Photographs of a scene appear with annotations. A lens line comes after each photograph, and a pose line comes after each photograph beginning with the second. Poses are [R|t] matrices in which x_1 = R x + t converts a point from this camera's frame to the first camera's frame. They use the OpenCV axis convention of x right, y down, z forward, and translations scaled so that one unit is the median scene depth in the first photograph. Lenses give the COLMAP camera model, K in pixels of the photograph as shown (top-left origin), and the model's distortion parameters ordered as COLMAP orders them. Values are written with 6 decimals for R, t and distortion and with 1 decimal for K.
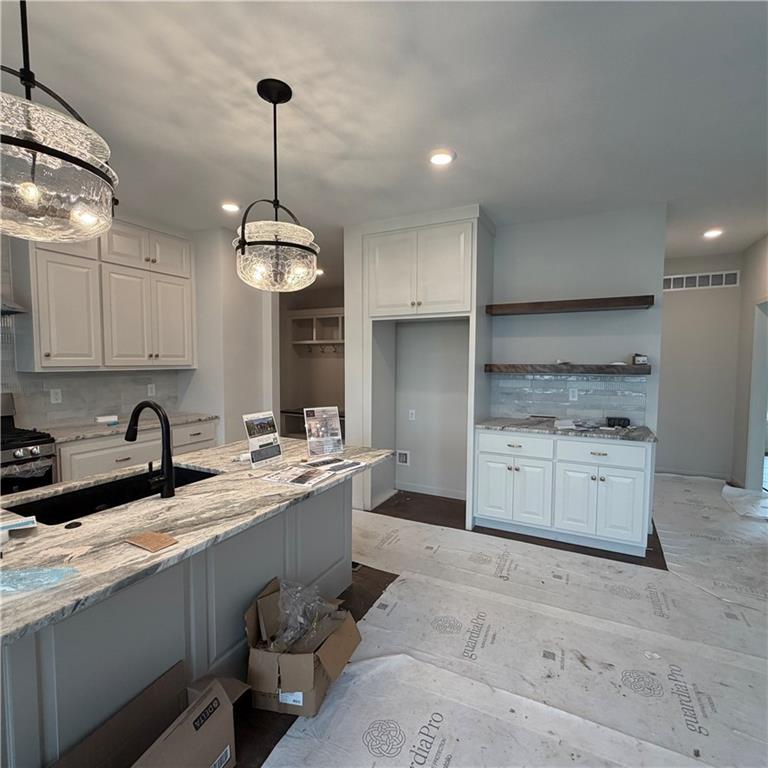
lens RADIAL K [[414.6, 0, 383.8], [0, 414.6, 384.0], [0, 0, 1]] dist [0.002954, 0.012911]
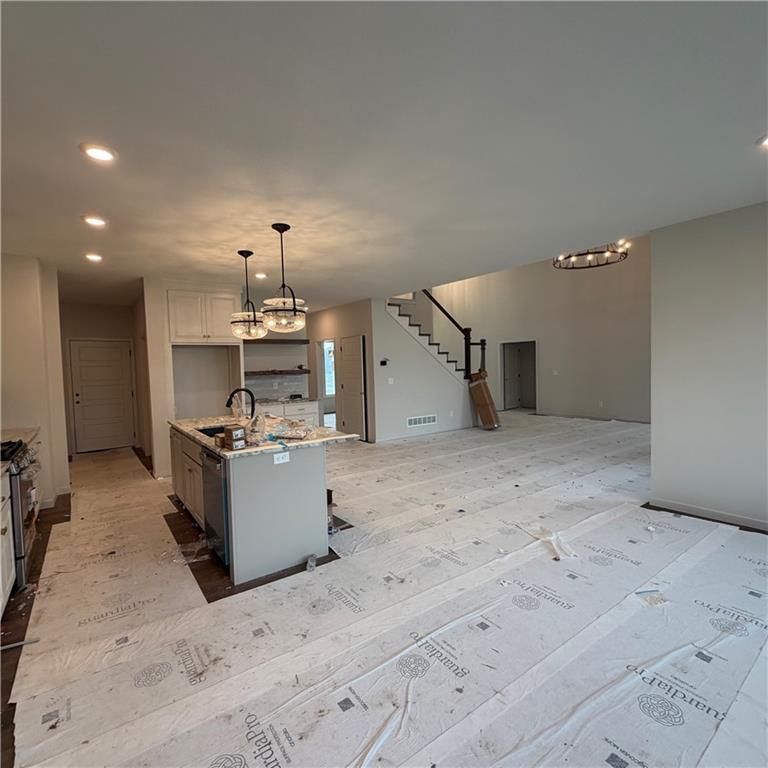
lens RADIAL K [[414.6, 0, 384.0], [0, 414.6, 383.5], [0, 0, 1]] dist [0.002954, 0.012911]
pose [[0.452360, -0.055810, 0.890088, -1.131537], [0.083258, 0.996324, 0.020158, 0.019622], [-0.887941, 0.064988, 0.455343, -0.382094]]
